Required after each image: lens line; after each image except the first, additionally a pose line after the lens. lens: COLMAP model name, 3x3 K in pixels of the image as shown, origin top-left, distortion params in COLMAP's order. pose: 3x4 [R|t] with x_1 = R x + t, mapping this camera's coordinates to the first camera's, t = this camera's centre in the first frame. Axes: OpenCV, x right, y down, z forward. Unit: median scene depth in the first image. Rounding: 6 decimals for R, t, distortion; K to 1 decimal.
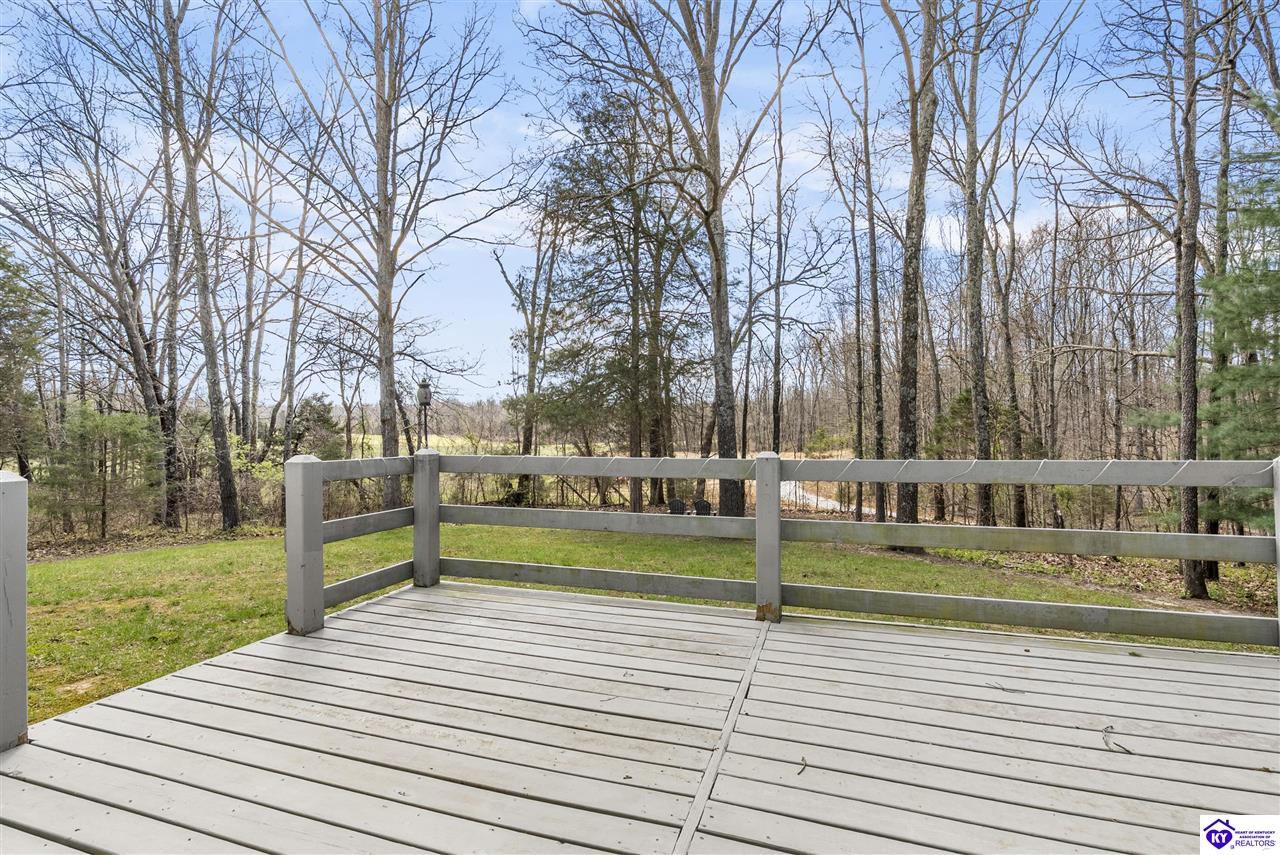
lens RADIAL K [[585.0, 0, 639.5], [0, 585.0, 431.3], [0, 0, 1]] dist [-0.009220, 0.003609]
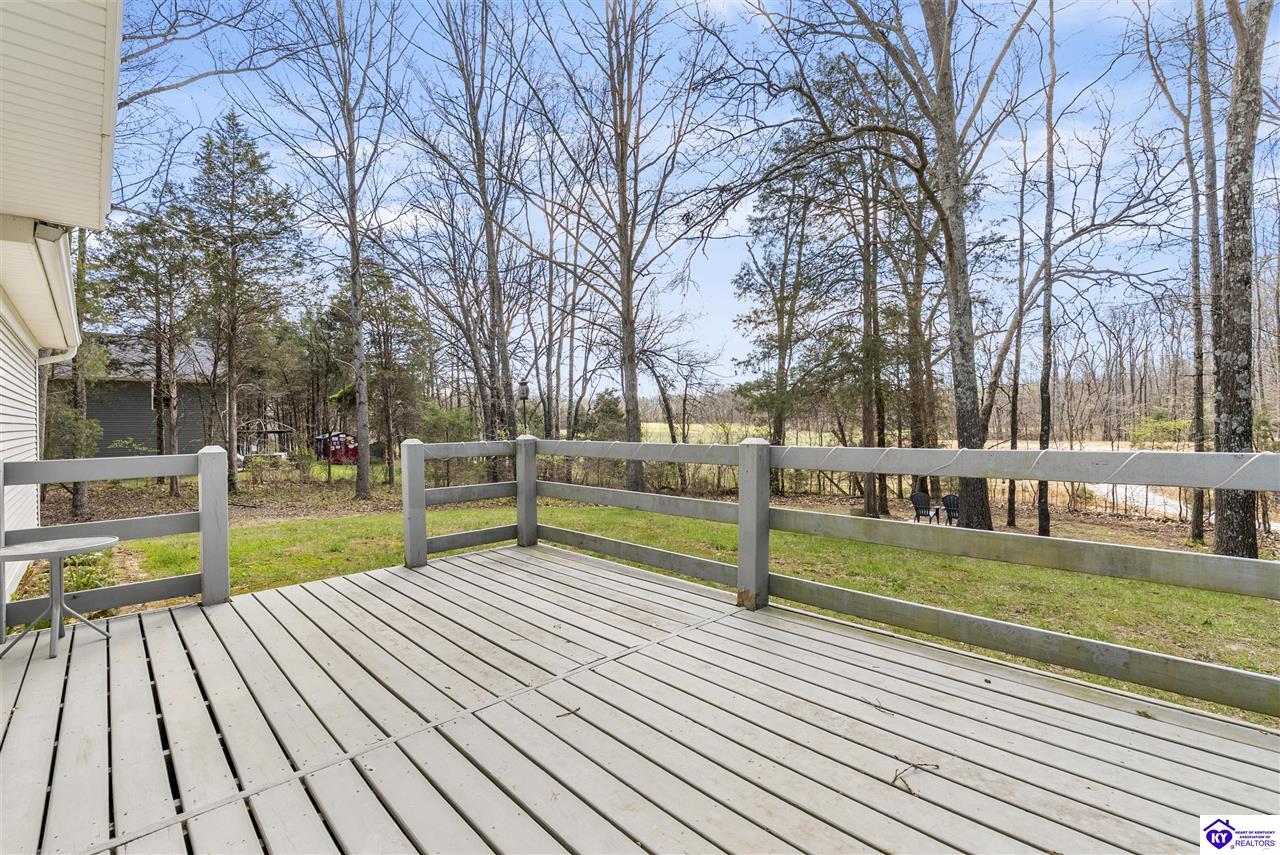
lens RADIAL K [[585.0, 0, 631.8], [0, 585.0, 427.9], [0, 0, 1]] dist [-0.009220, 0.003609]
pose [[0.875483, -0.004102, -0.483232, 0.528494], [0.011052, 0.999872, 0.011536, 0.005419], [0.483123, -0.015440, 0.875416, 0.041902]]
